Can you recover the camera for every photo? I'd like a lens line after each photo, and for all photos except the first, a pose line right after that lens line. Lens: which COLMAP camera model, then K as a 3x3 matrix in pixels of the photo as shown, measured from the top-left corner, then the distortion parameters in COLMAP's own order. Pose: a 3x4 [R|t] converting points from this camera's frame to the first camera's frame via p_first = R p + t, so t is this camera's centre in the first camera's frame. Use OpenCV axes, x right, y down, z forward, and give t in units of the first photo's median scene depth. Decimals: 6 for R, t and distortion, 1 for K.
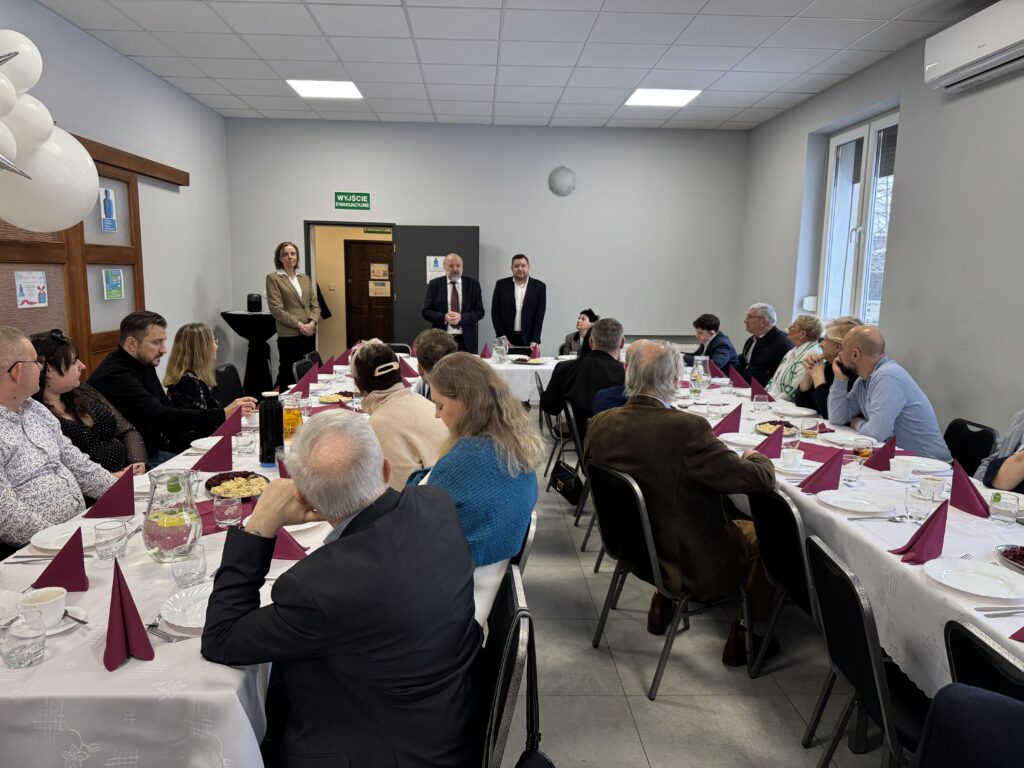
lens RADIAL K [[707.0, 0, 520.0], [0, 707.0, 379.3], [0, 0, 1]] dist [0.009925, -0.007026]
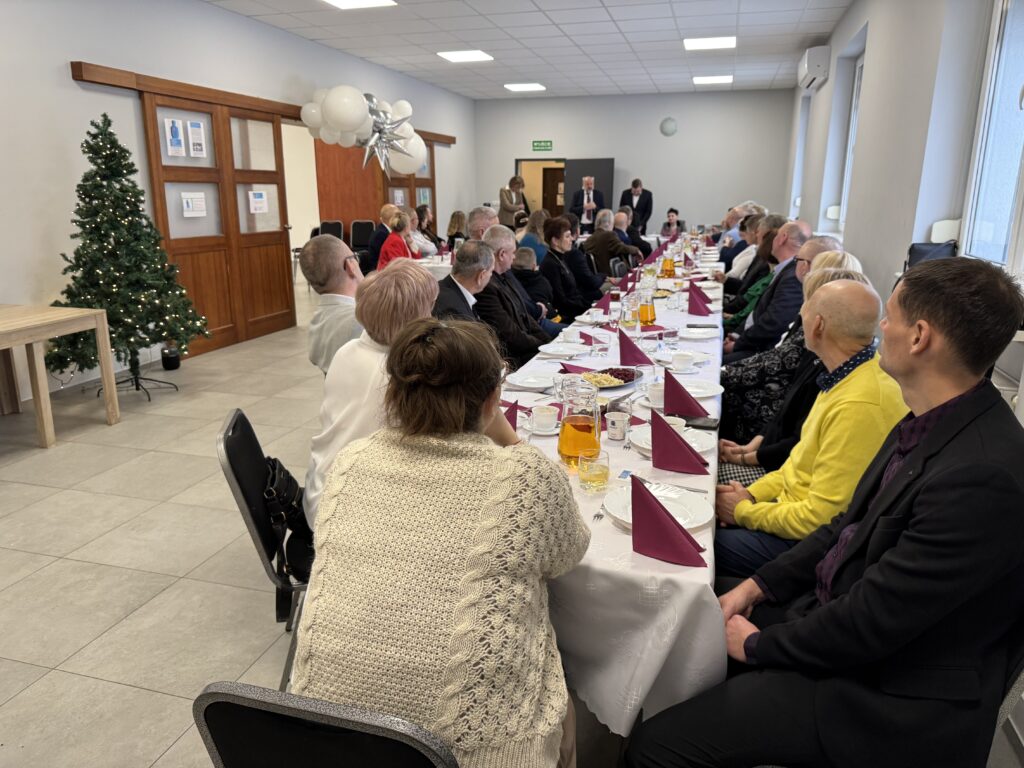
lens RADIAL K [[707.0, 0, 512.4], [0, 707.0, 389.3], [0, 0, 1]] dist [0.009925, -0.007026]
pose [[0.945114, 0.068667, -0.319442, 0.301584], [-0.028797, 0.991369, 0.127903, 0.121430], [0.325468, -0.111684, 0.938934, -0.739409]]
